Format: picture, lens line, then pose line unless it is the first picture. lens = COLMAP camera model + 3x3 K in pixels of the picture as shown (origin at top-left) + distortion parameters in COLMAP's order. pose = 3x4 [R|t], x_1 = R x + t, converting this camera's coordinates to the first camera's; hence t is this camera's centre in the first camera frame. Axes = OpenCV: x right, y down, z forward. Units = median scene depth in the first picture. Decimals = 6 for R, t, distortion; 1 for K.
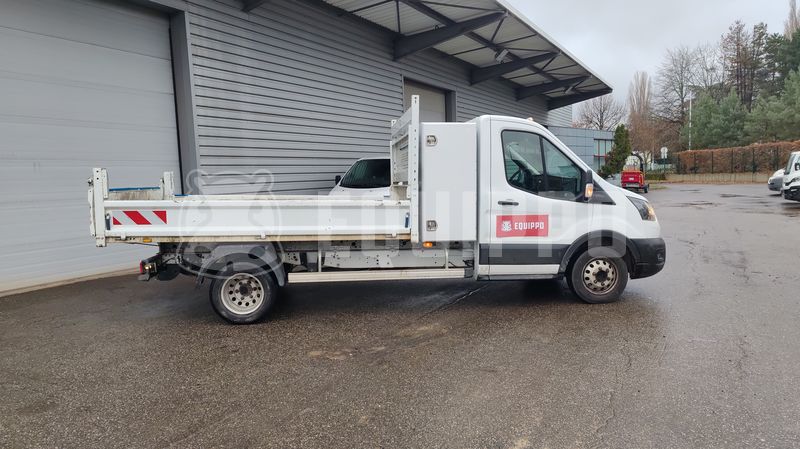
lens RADIAL K [[545.4, 0, 400.0], [0, 545.4, 224.5], [0, 0, 1]] dist [0.021503, -0.004322]
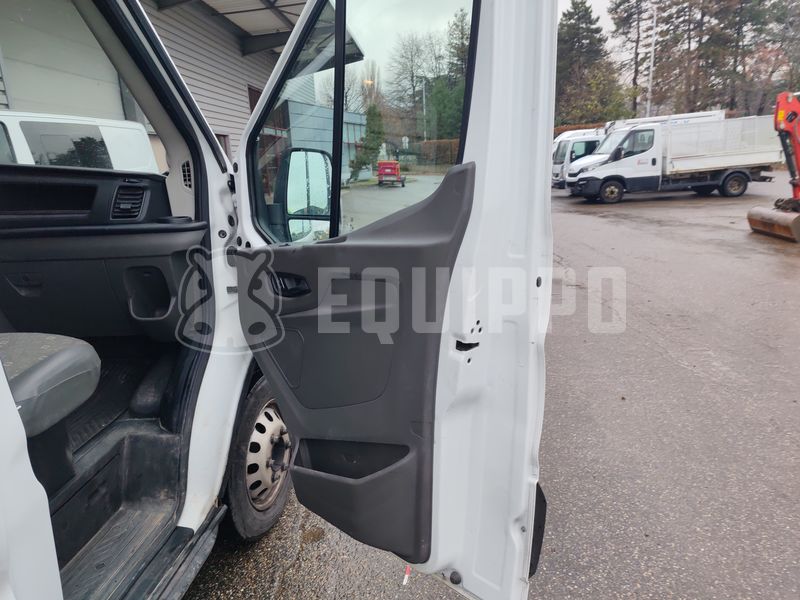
lens RADIAL K [[547.6, 0, 402.3], [0, 547.6, 299.2], [0, 0, 1]] dist [0.032941, -0.032048]
pose [[0.893378, -0.110458, 0.435518, 0.025493], [0.046128, 0.986737, 0.155637, -0.009577], [-0.446933, -0.118953, 0.886624, 0.113422]]
